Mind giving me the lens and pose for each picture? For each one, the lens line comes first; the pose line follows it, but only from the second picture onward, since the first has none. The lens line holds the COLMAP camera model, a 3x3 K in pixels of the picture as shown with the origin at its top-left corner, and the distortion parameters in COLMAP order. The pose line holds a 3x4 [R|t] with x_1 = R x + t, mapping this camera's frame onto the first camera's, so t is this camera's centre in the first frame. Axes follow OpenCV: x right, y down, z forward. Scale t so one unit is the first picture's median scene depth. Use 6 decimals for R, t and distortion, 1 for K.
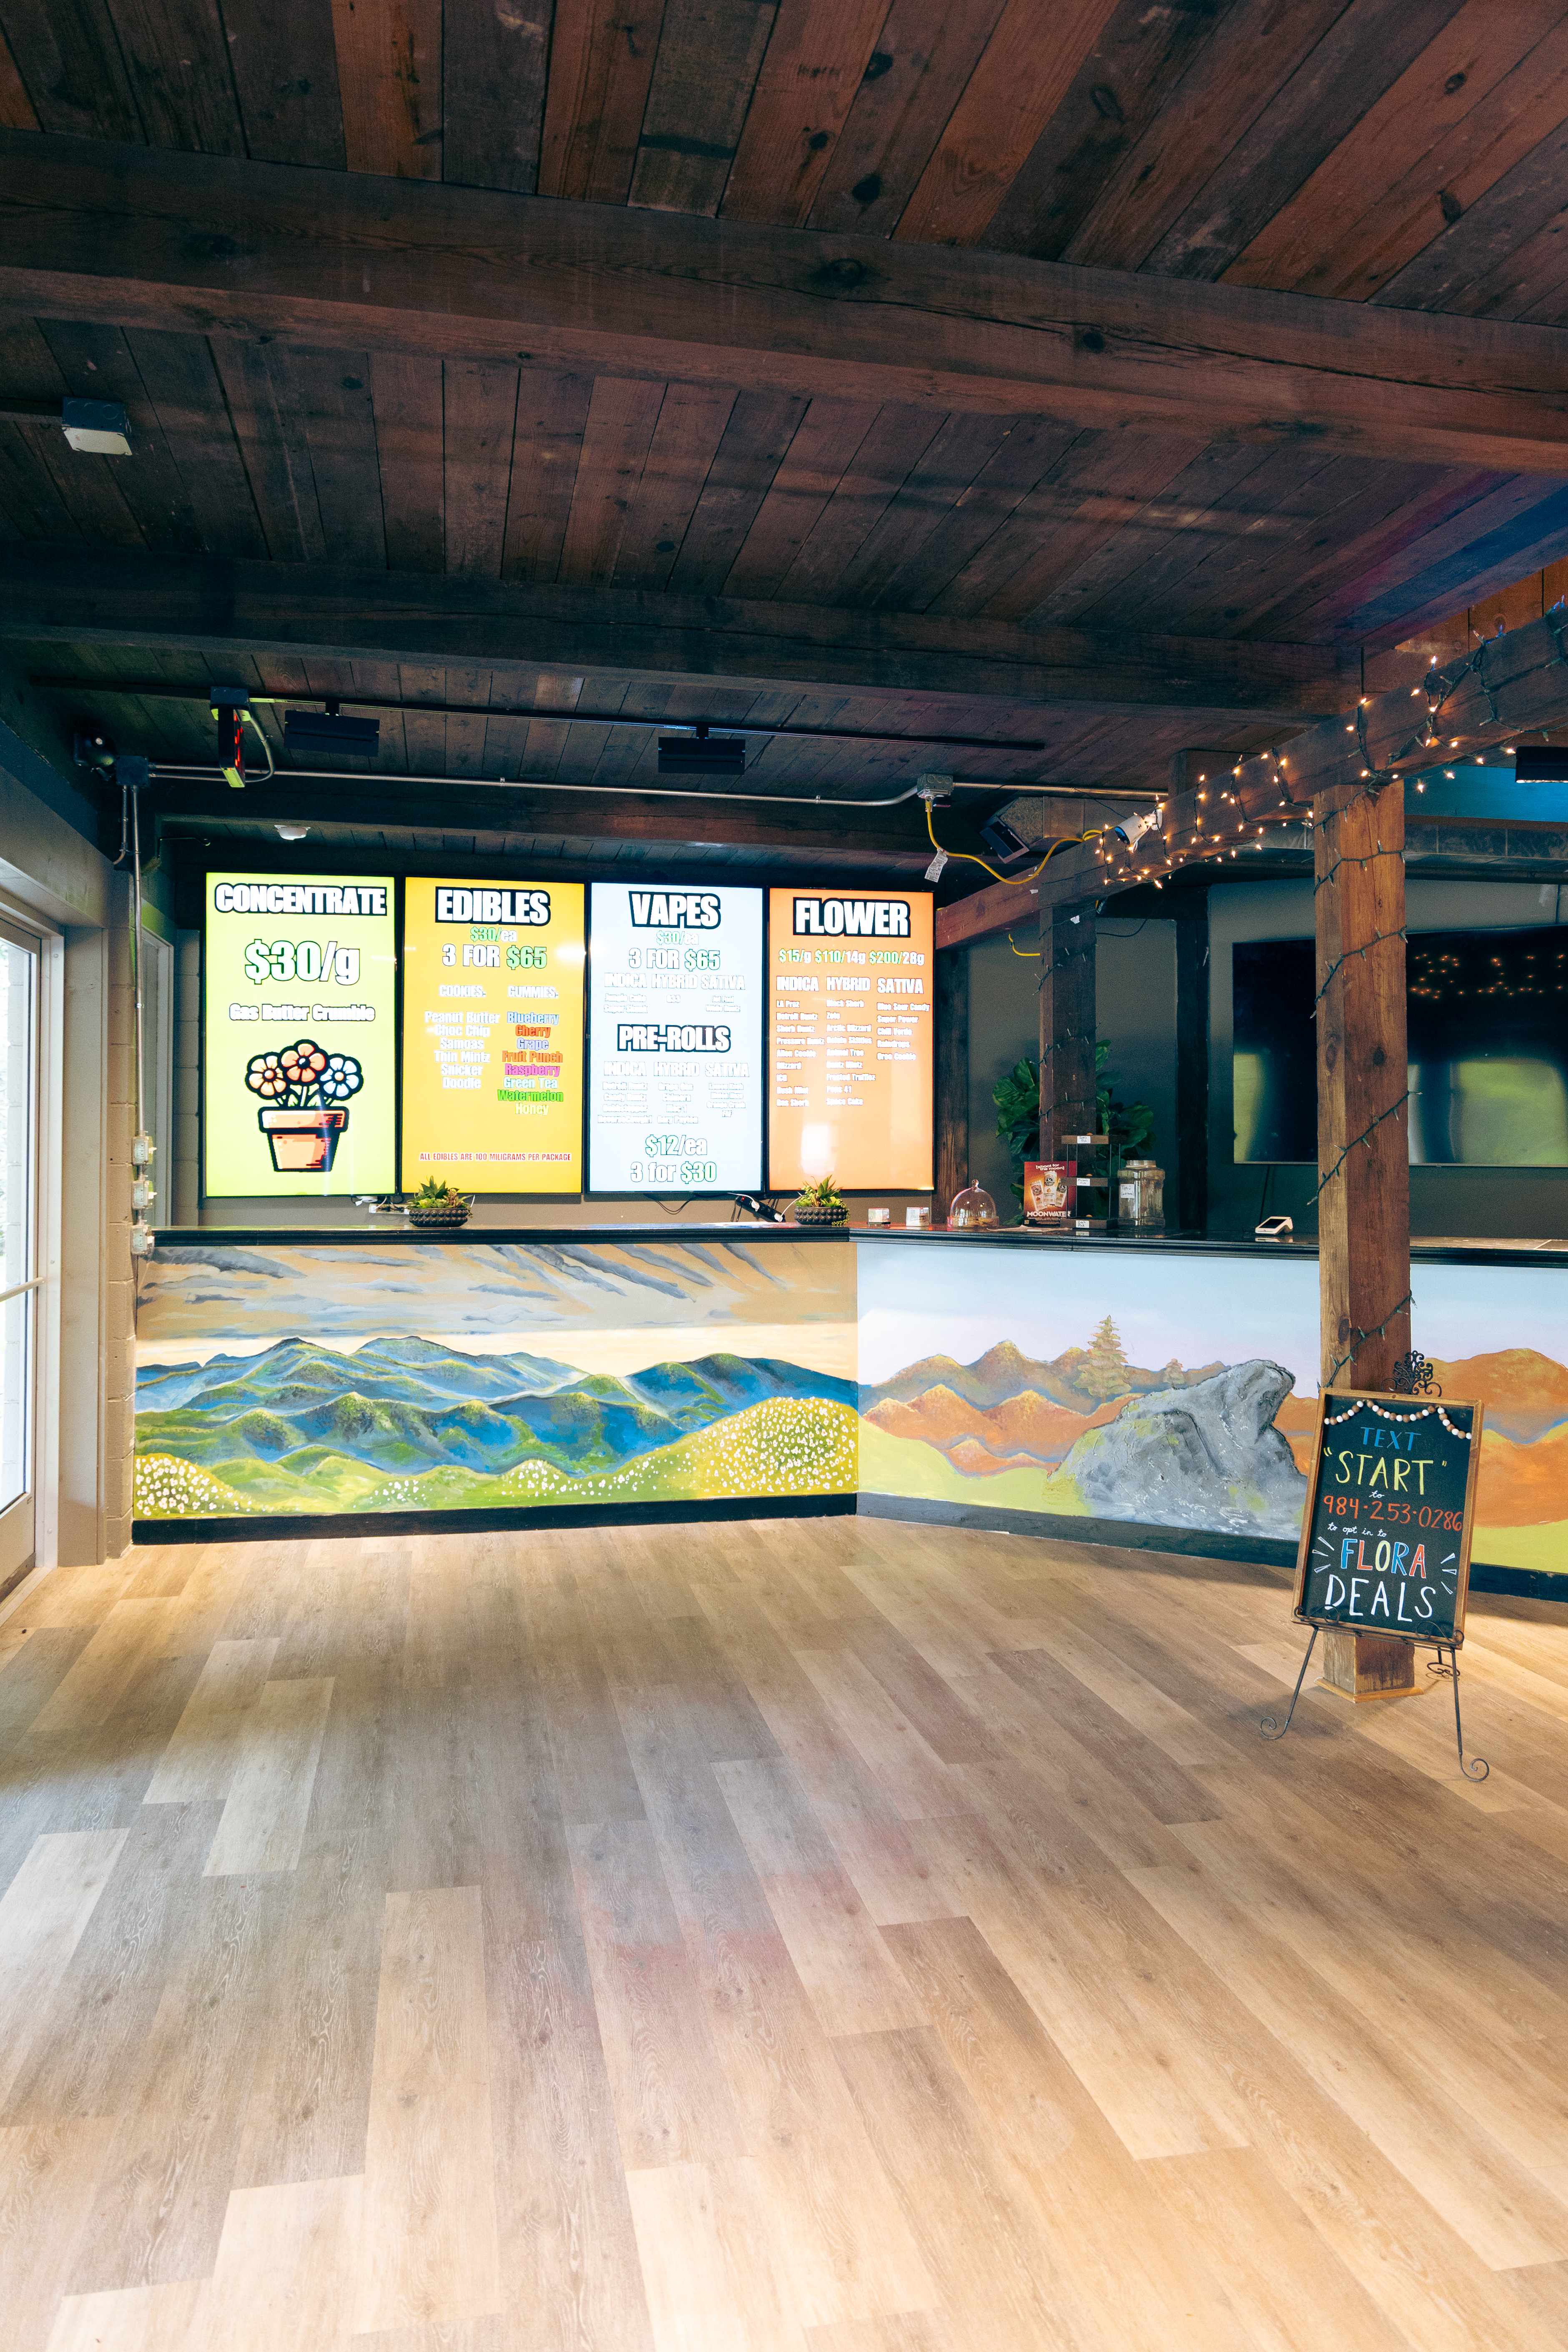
lens RADIAL K [[1674.5, 0, 808.7], [0, 1674.5, 1097.0], [0, 0, 1]] dist [-0.006920, 0.004533]
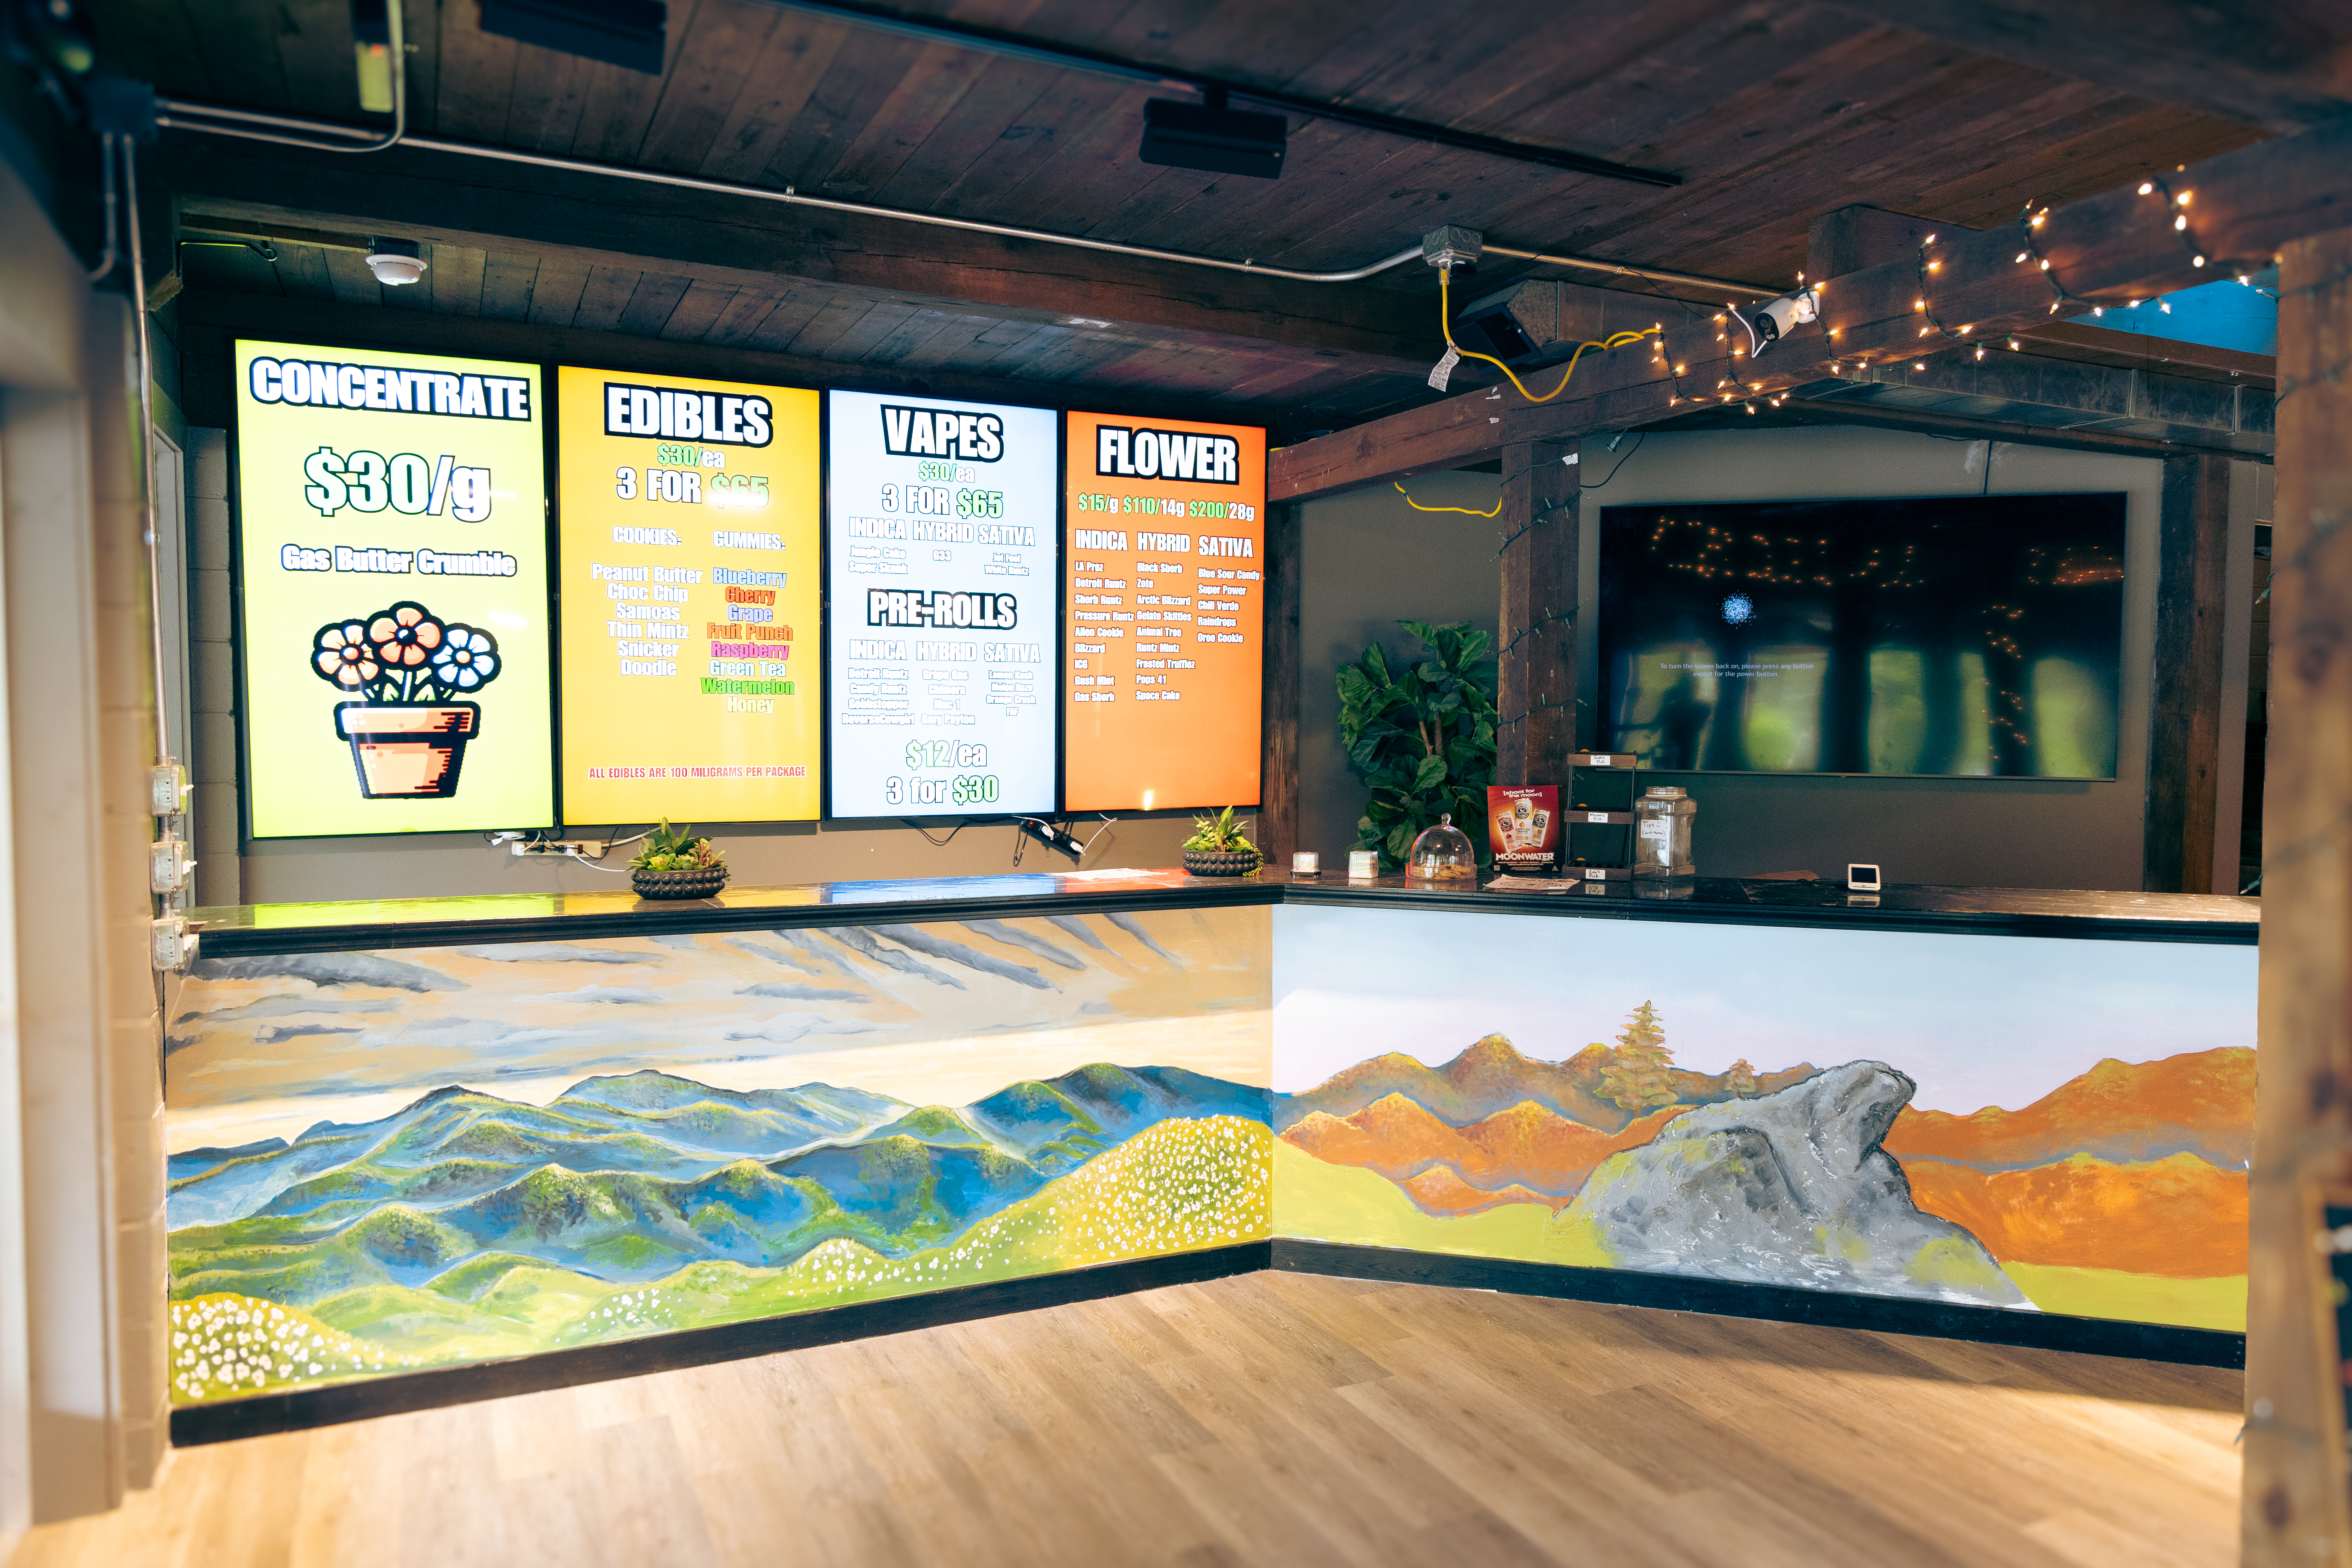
lens RADIAL K [[1579.9, 0, 1189.5], [0, 1579.9, 783.5], [0, 0, 1]] dist [0.012069, -0.004102]
pose [[0.972730, -0.007238, 0.231828, -0.169269], [-0.010063, 0.997255, 0.073362, -0.013333], [-0.231723, -0.073695, 0.969986, 0.359733]]
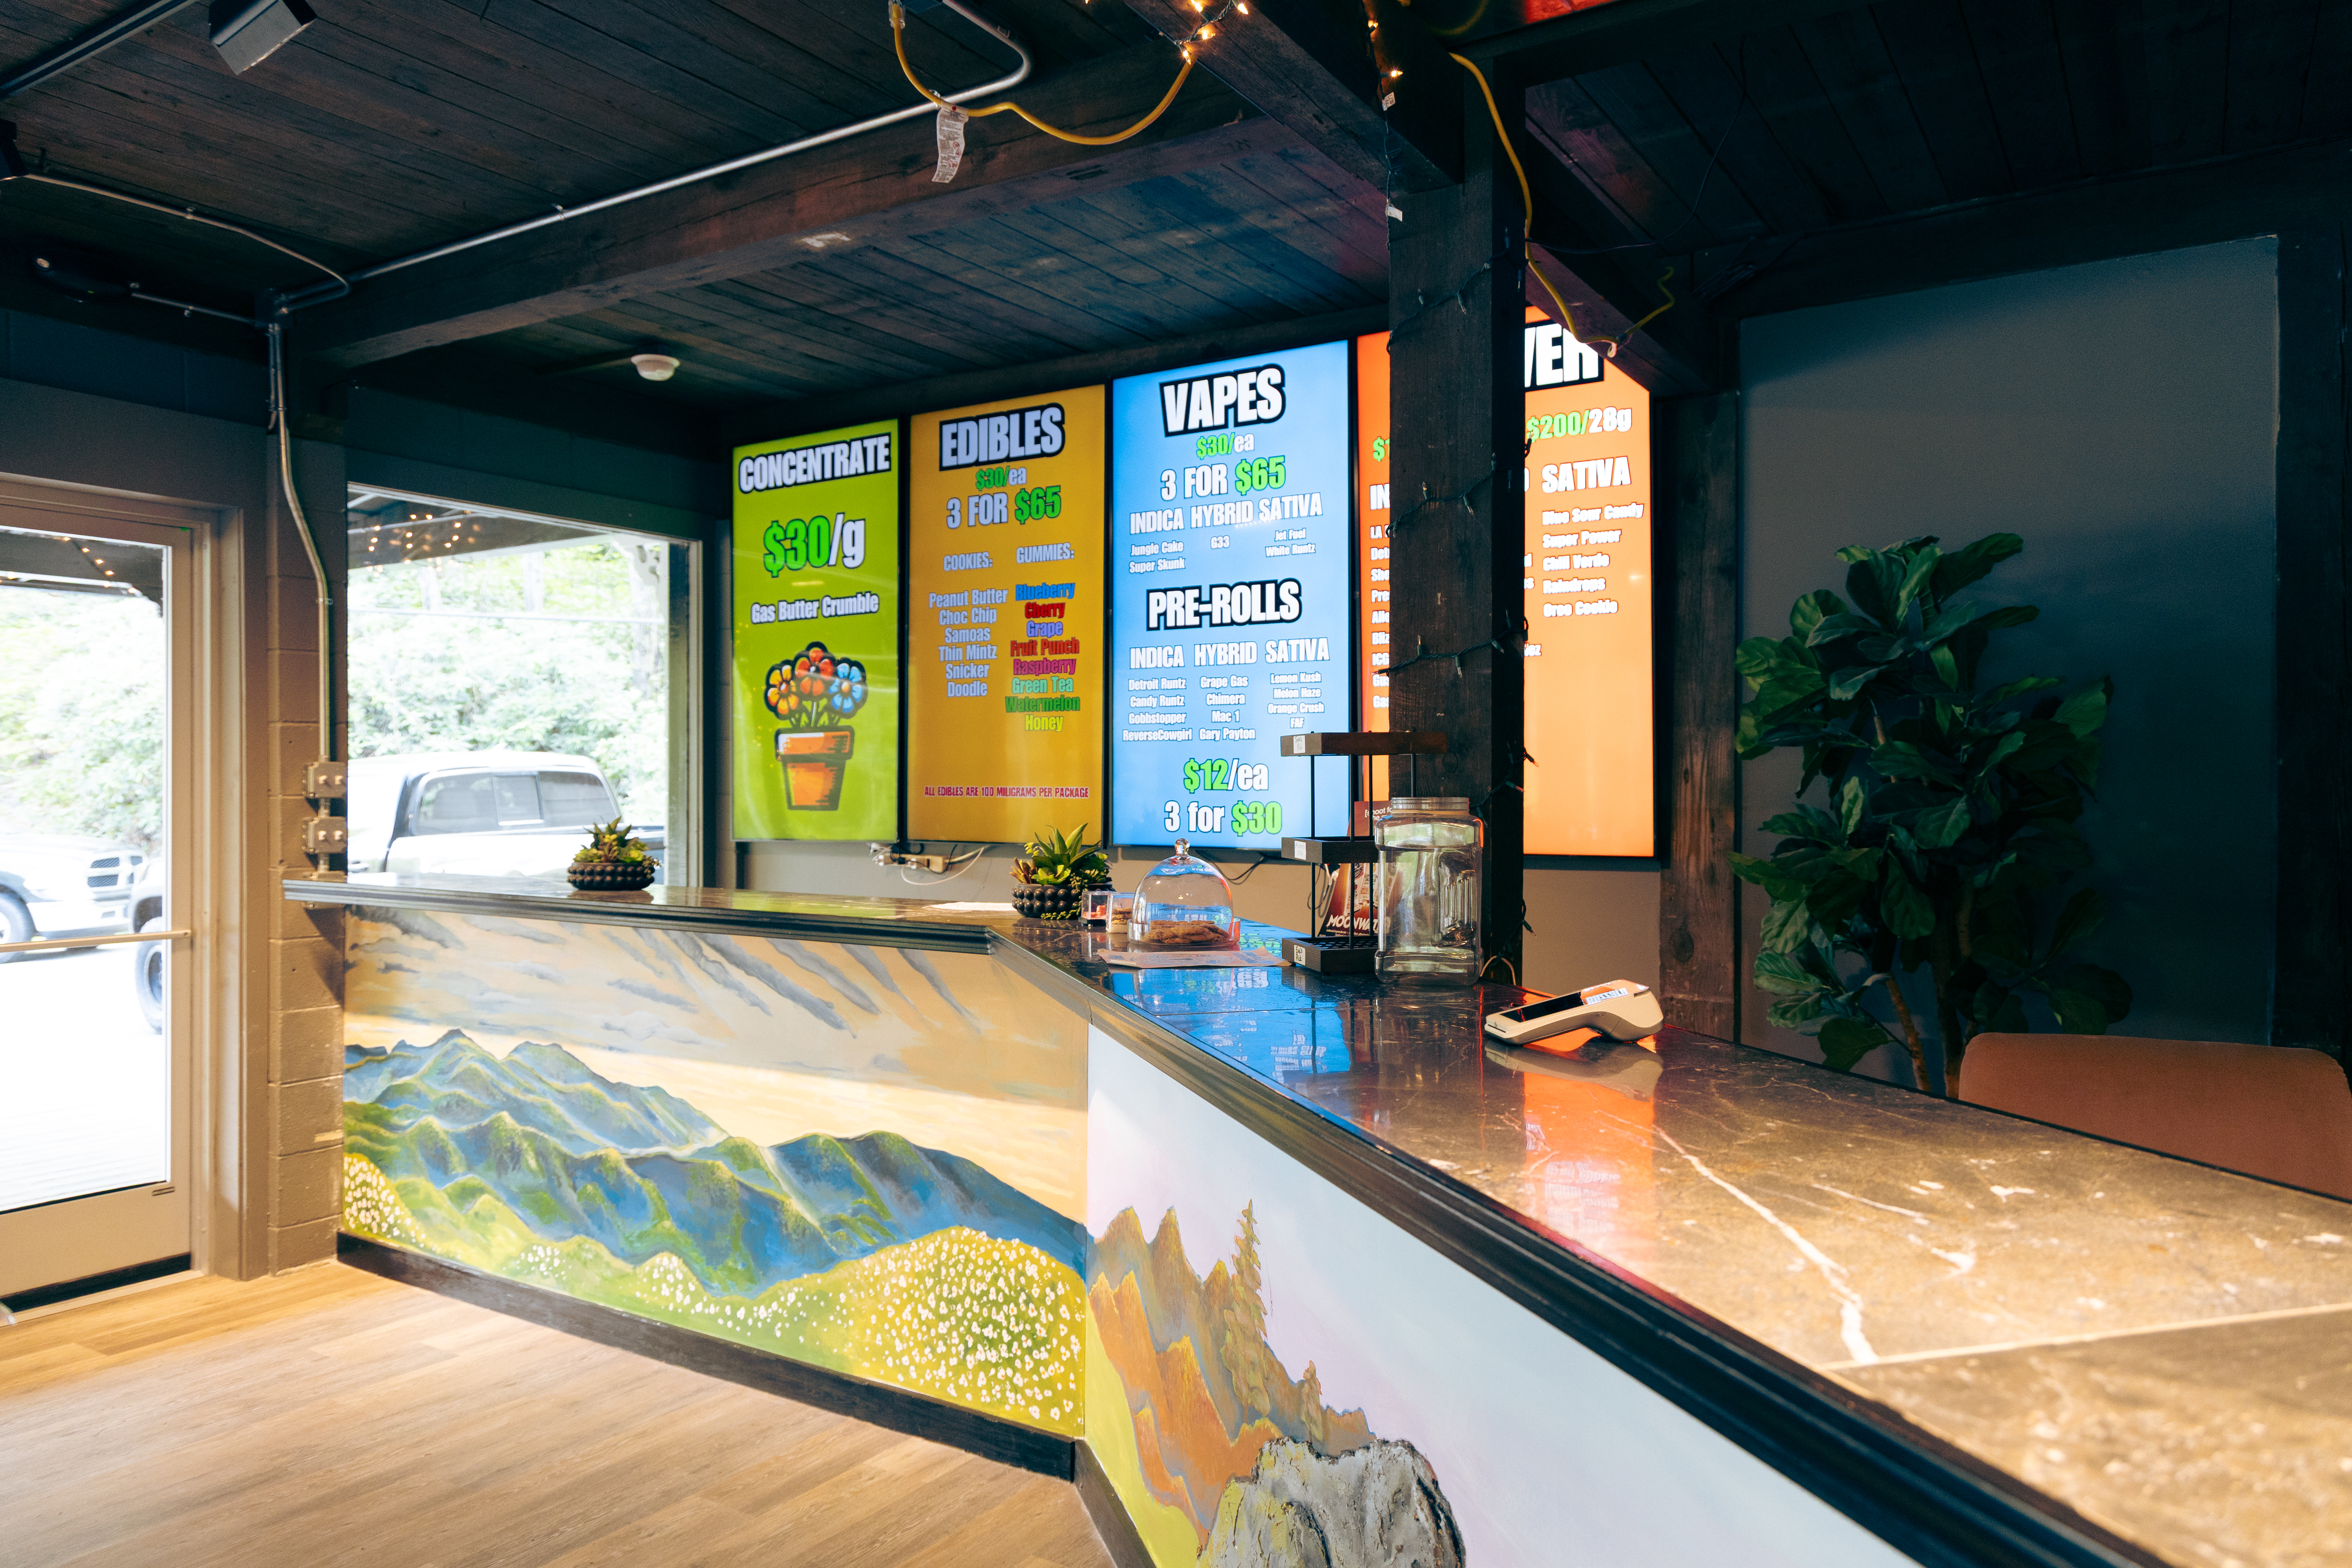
lens RADIAL K [[1579.9, 0, 1168.9], [0, 1579.9, 784.2], [0, 0, 1]] dist [0.012069, -0.004102]
pose [[0.708272, -0.000300, -0.705939, 0.402551], [0.017948, 0.999684, 0.017583, 0.026486], [0.705711, -0.025123, 0.708054, 0.695274]]
